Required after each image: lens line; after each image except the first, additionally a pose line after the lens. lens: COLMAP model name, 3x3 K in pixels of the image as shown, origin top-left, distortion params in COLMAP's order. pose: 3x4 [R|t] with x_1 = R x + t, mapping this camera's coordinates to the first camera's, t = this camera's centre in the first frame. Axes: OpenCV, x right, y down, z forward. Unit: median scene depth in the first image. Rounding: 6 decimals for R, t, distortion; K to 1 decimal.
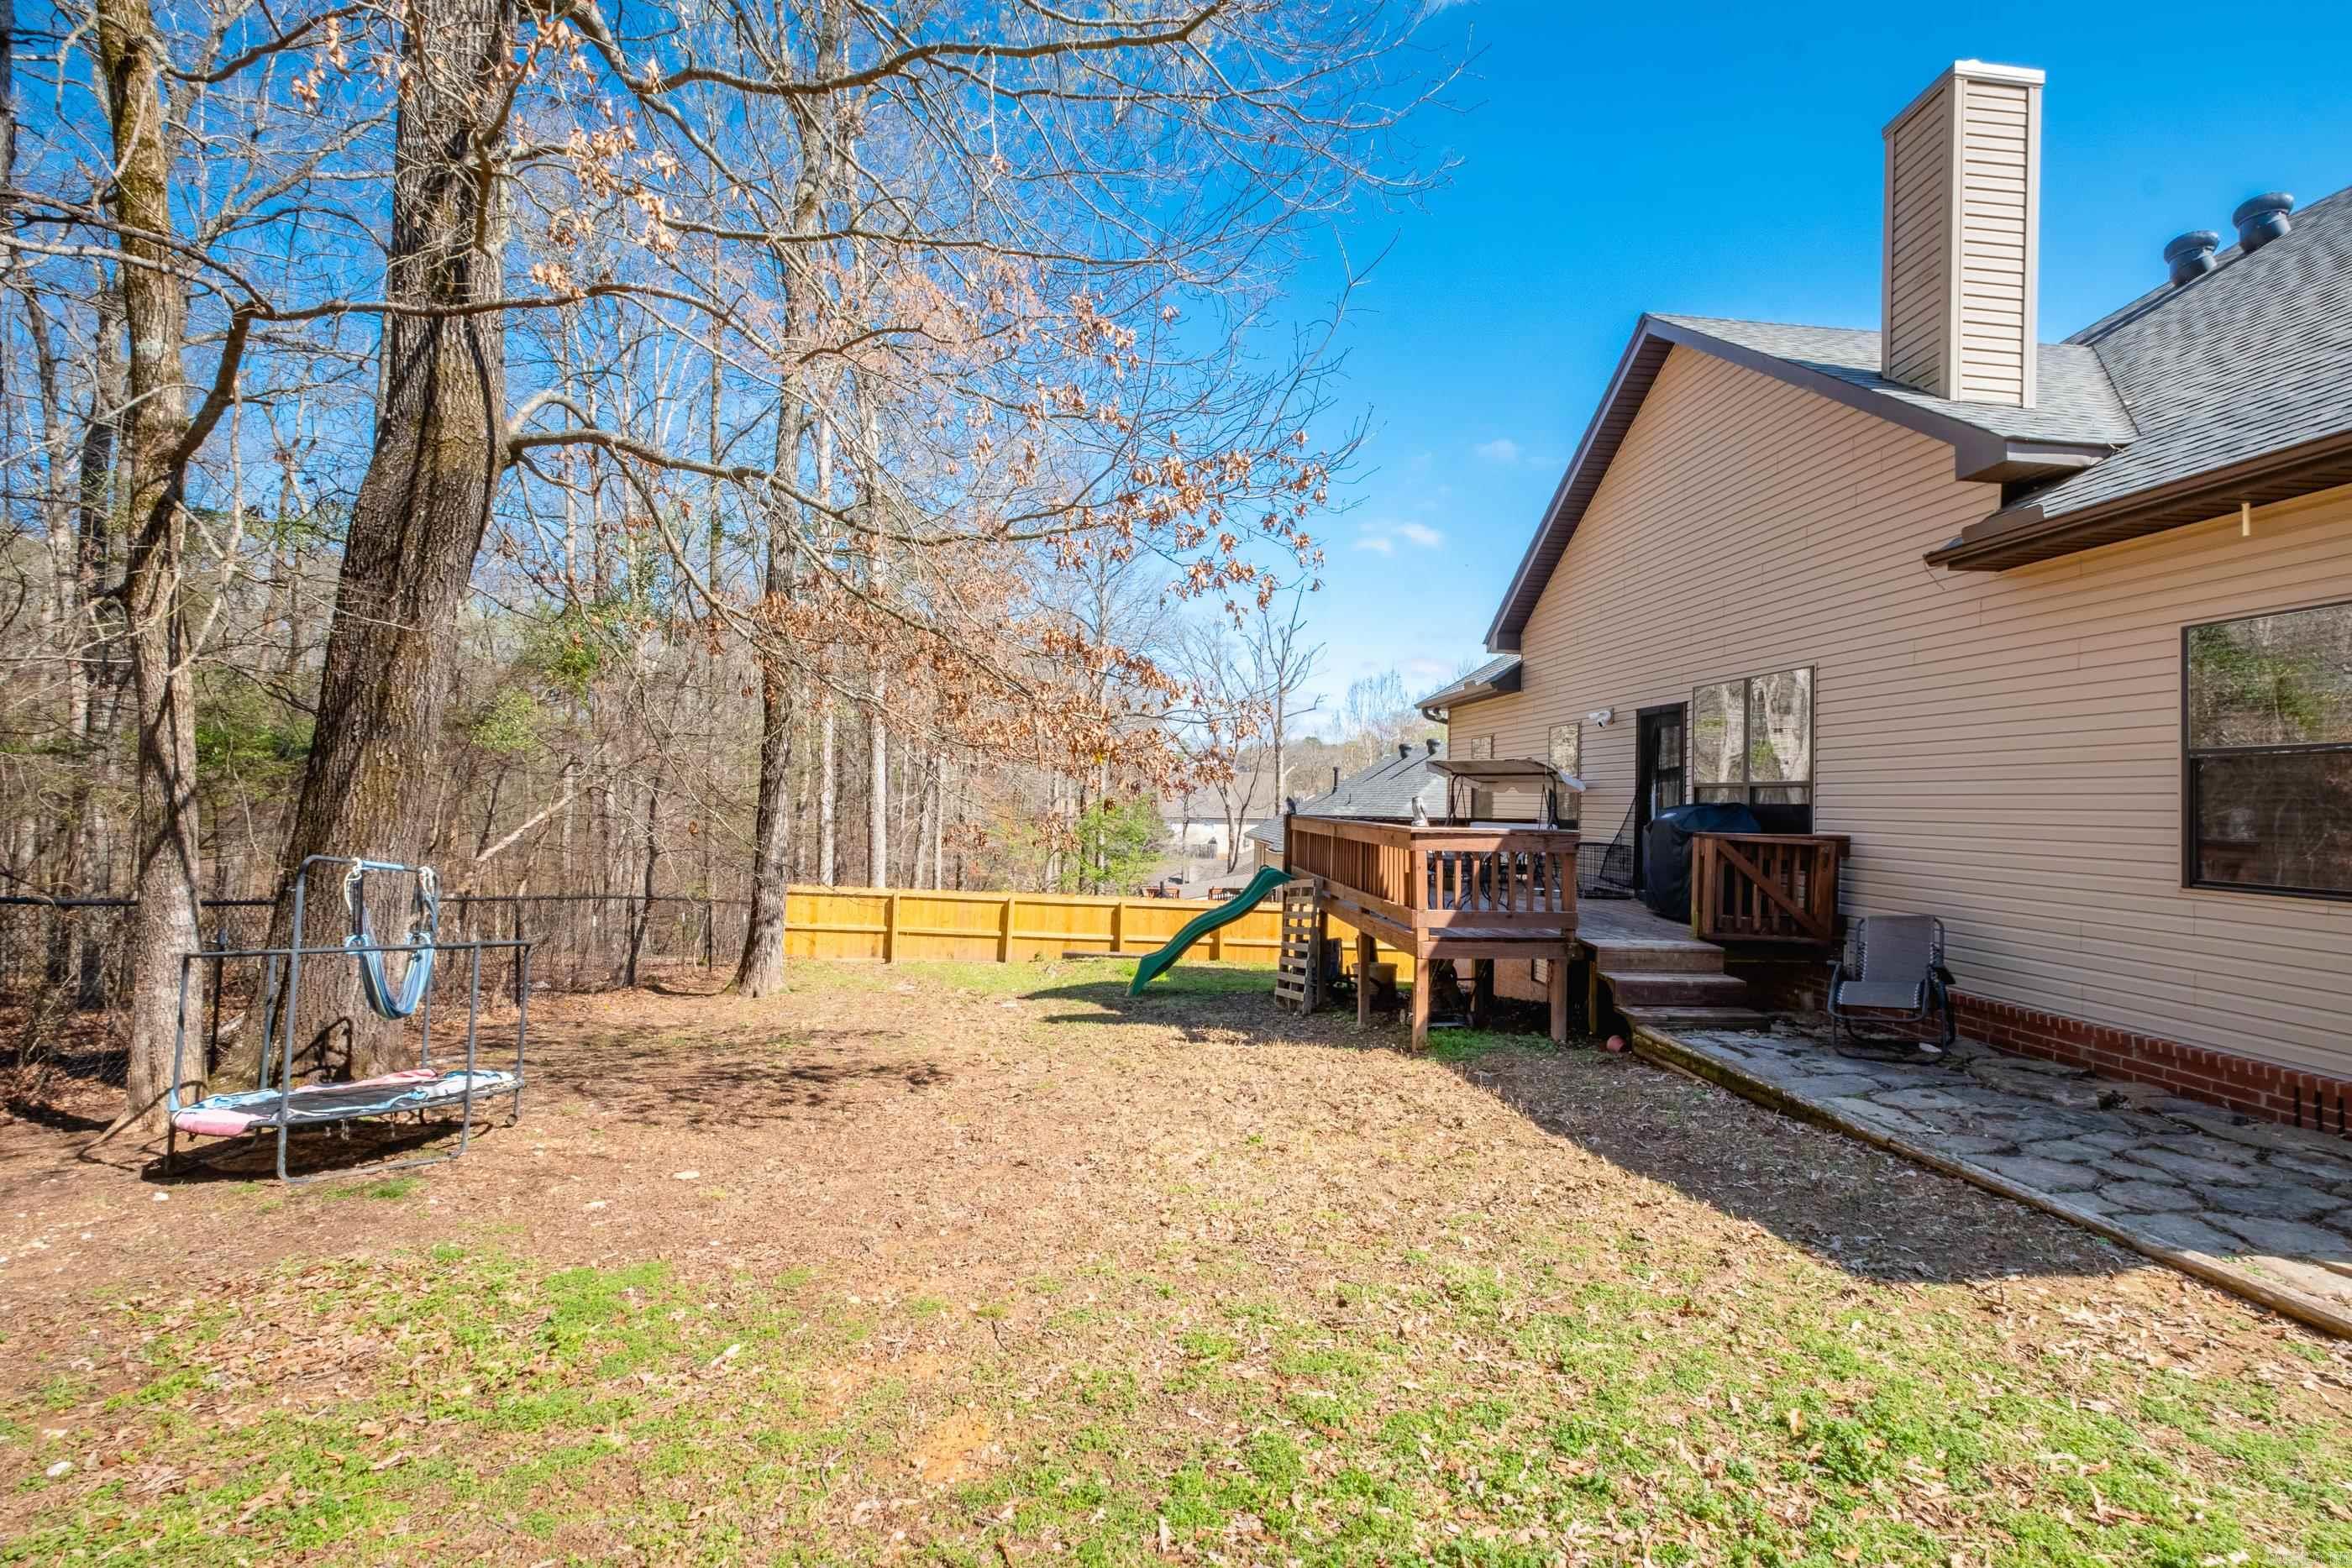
lens RADIAL K [[1027.7, 0, 1179.9], [0, 1027.7, 786.9], [0, 0, 1]] dist [0.004198, -0.002901]
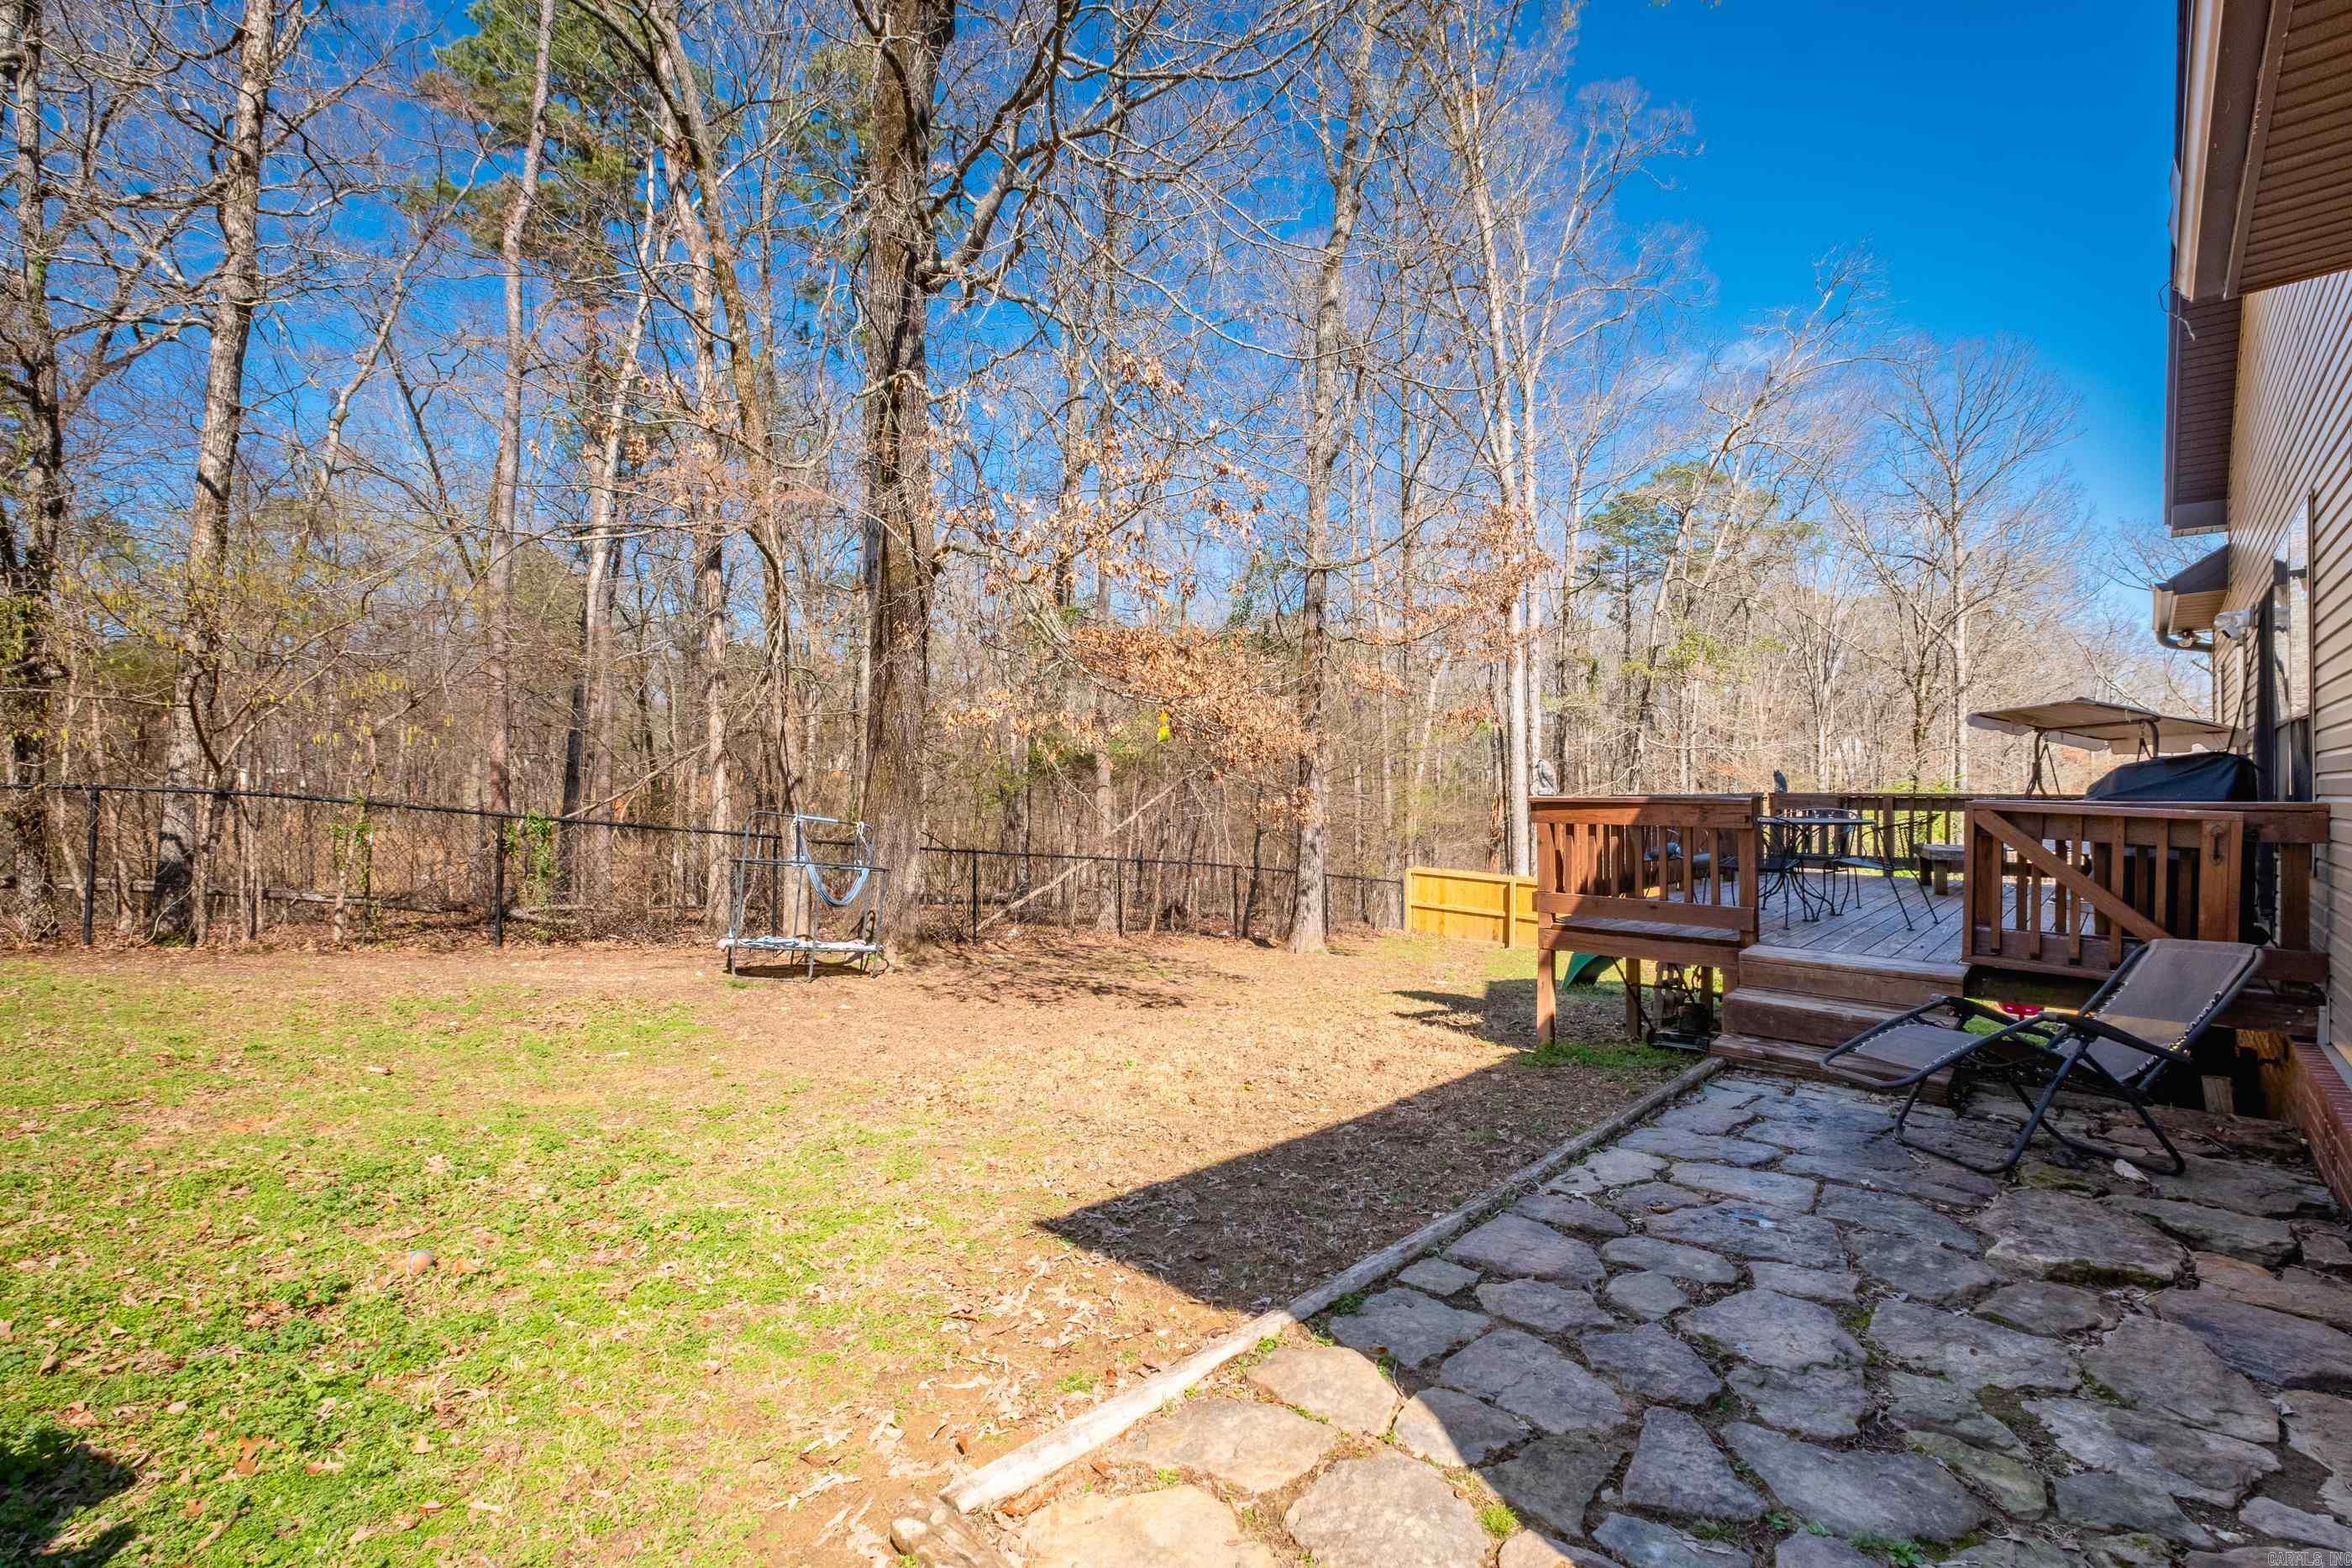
lens RADIAL K [[1027.7, 0, 1185.3], [0, 1027.7, 784.3], [0, 0, 1]] dist [0.004198, -0.002901]
pose [[0.648953, -0.023567, -0.760464, 0.415803], [0.020374, 0.999700, -0.013594, 0.020995], [0.760556, -0.006672, 0.649238, 0.125913]]
